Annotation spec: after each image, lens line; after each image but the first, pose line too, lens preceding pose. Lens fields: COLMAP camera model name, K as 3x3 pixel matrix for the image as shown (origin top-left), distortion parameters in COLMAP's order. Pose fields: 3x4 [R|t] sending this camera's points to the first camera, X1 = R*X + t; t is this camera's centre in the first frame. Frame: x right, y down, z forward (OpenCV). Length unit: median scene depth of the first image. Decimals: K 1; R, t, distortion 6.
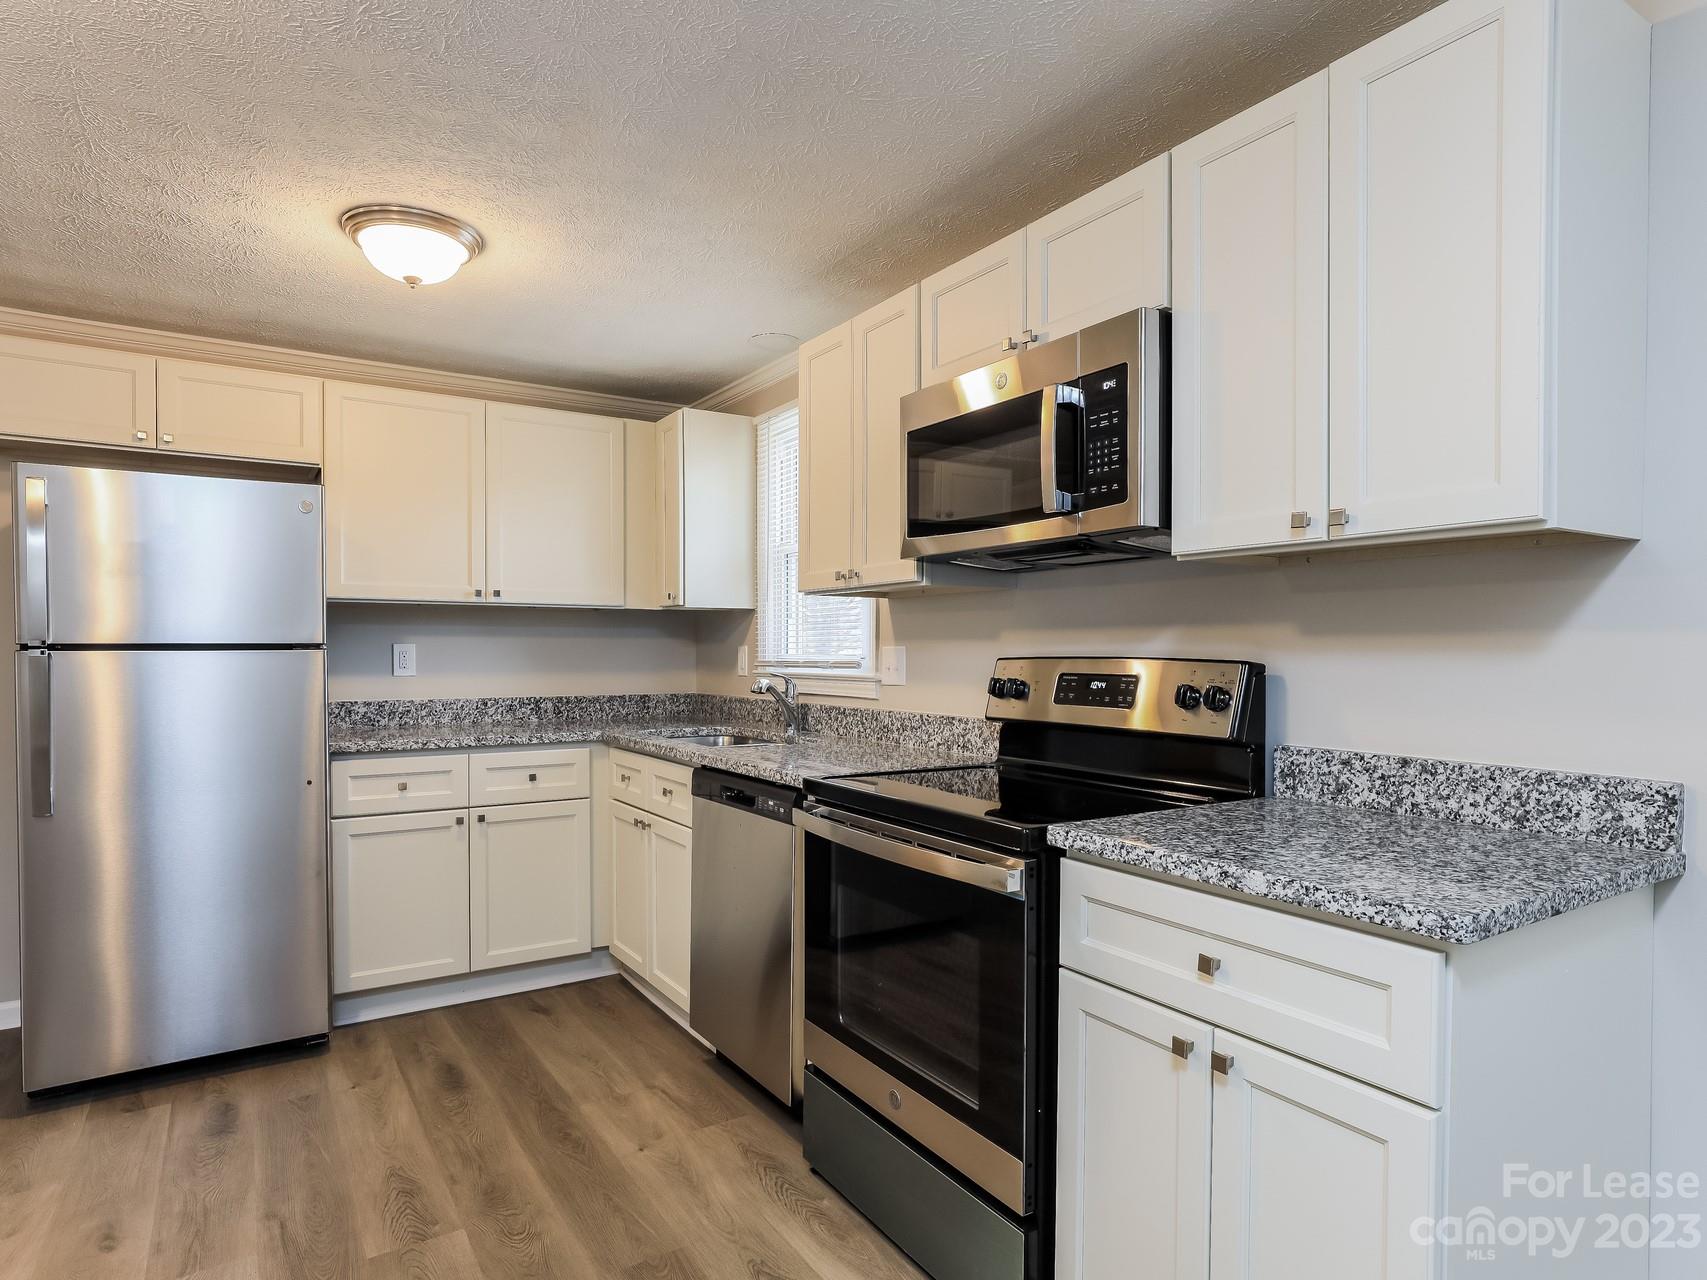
lens RADIAL K [[974.5, 0, 856.1], [0, 974.5, 663.4], [0, 0, 1]] dist [-0.011849, 0.006340]
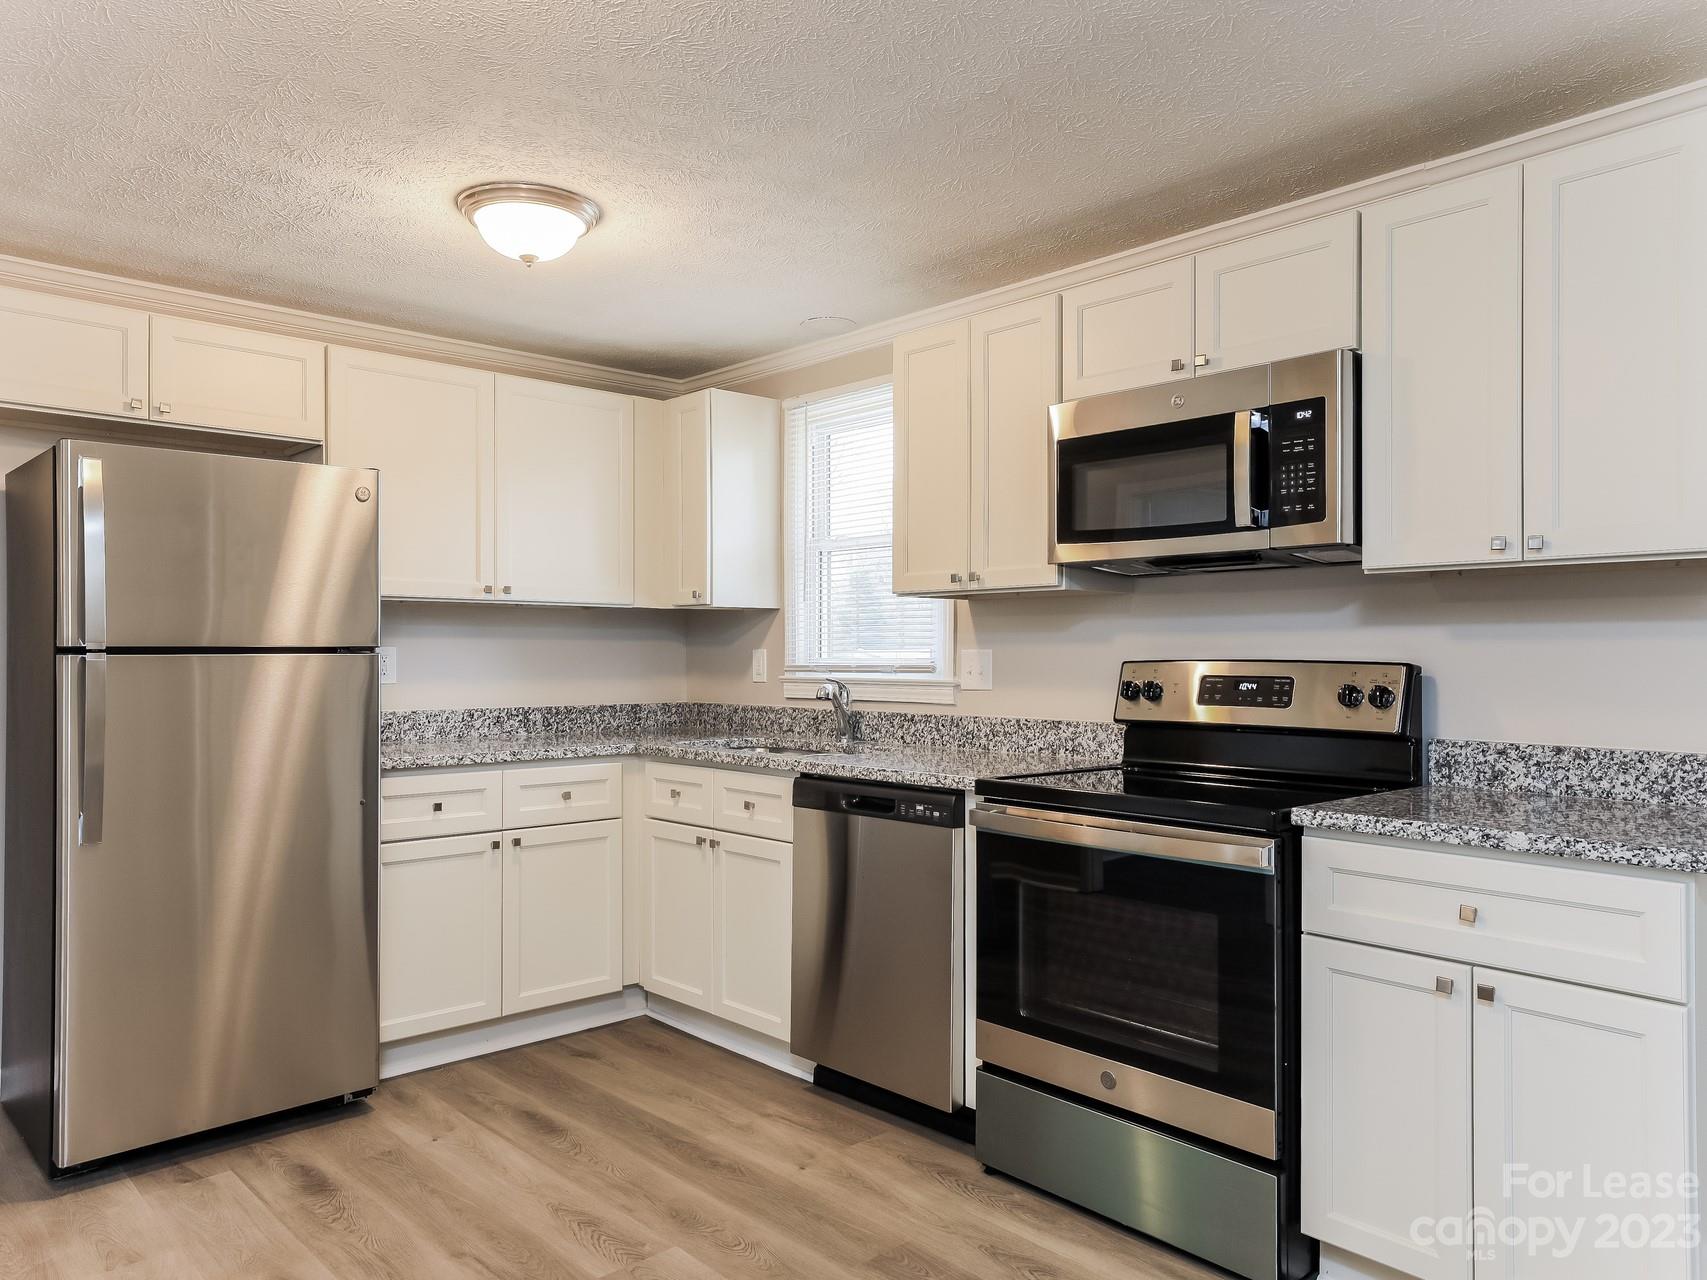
lens RADIAL K [[1207.7, 0, 852.2], [0, 1207.7, 644.4], [0, 0, 1]] dist [0.013931, 0.011231]
pose [[0.985796, 0.000745, 0.167944, -0.369337], [0.002850, 0.999772, -0.021159, 0.002887], [-0.167921, 0.021337, 0.985569, -0.208860]]
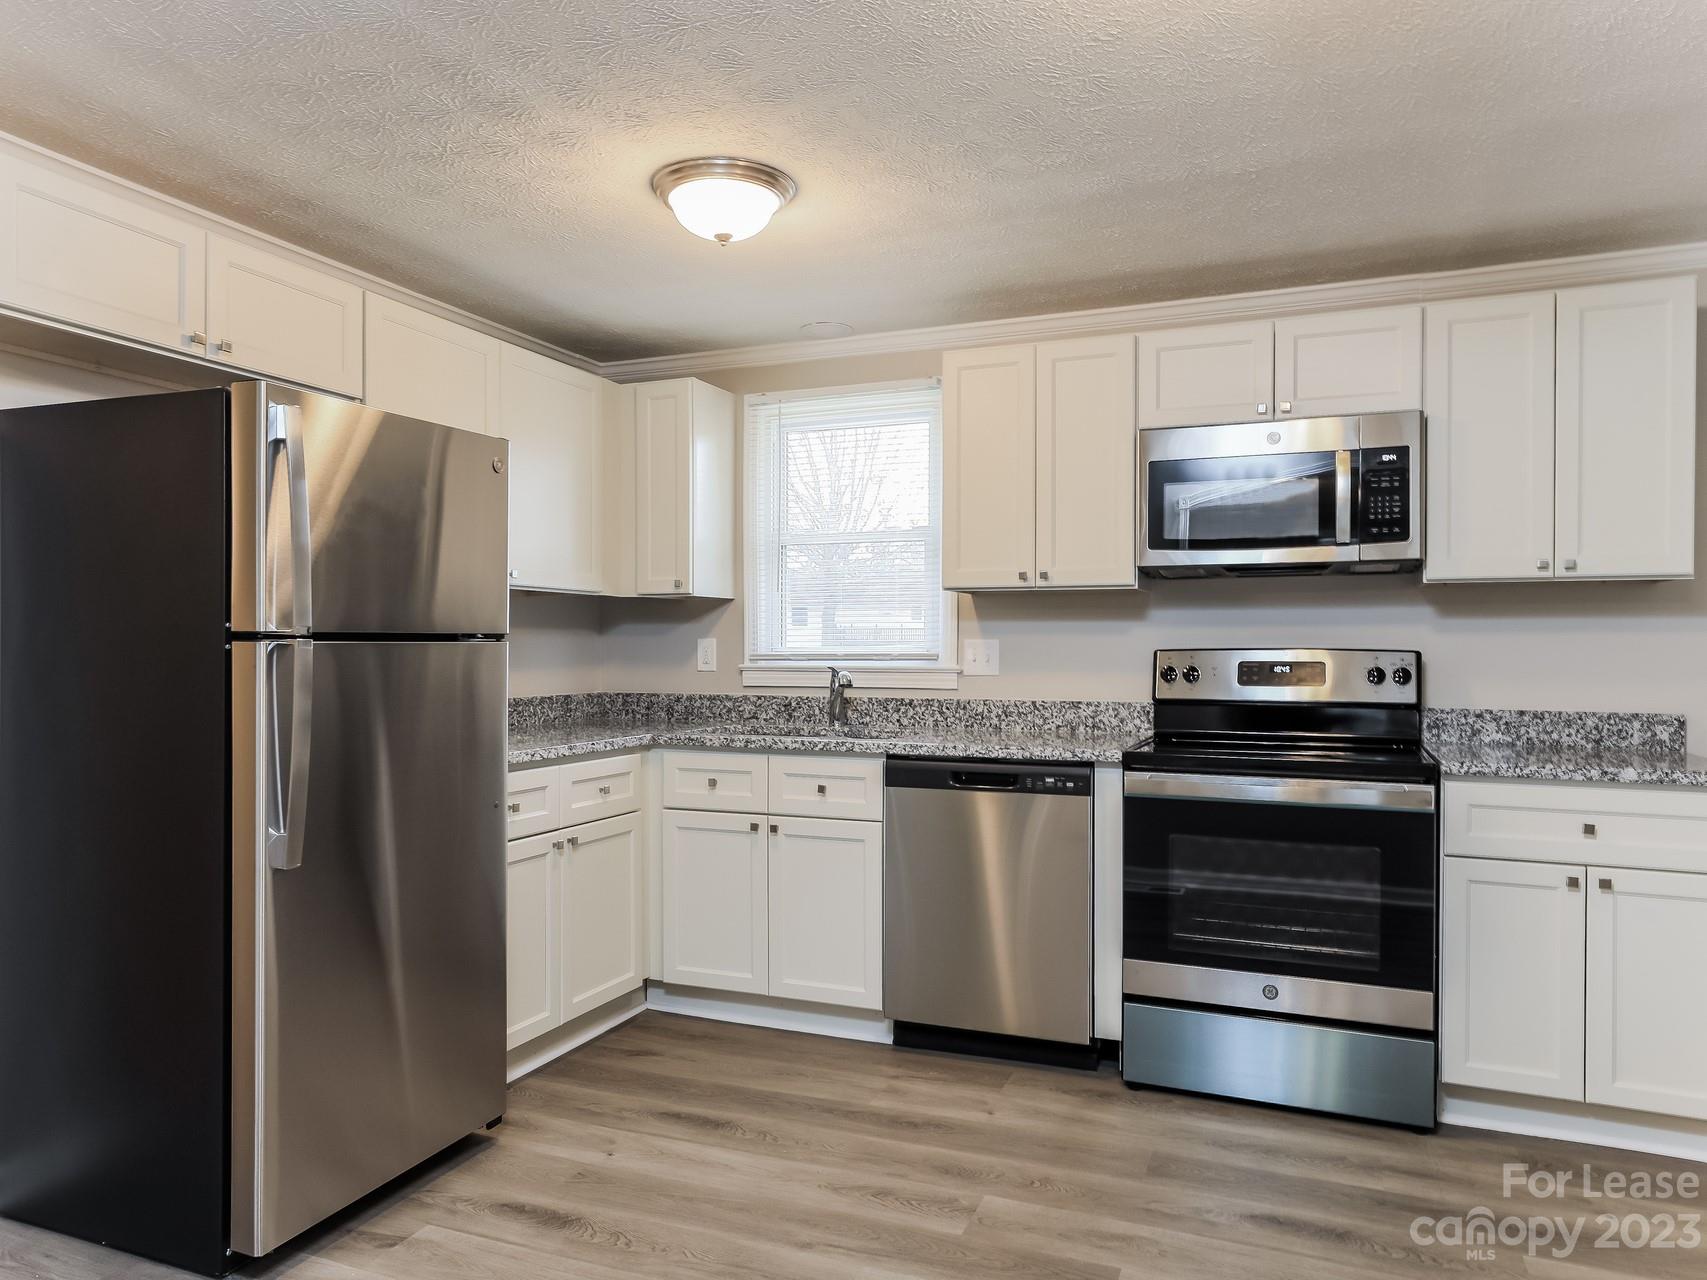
lens RADIAL K [[1150.6, 0, 854.8], [0, 1150.6, 645.4], [0, 0, 1]] dist [-0.004653, 0.006542]
pose [[0.821050, 0.000580, 0.570856, -1.042001], [0.006654, 0.999922, -0.010586, 0.001868], [-0.570817, 0.012490, 0.820982, 0.047007]]
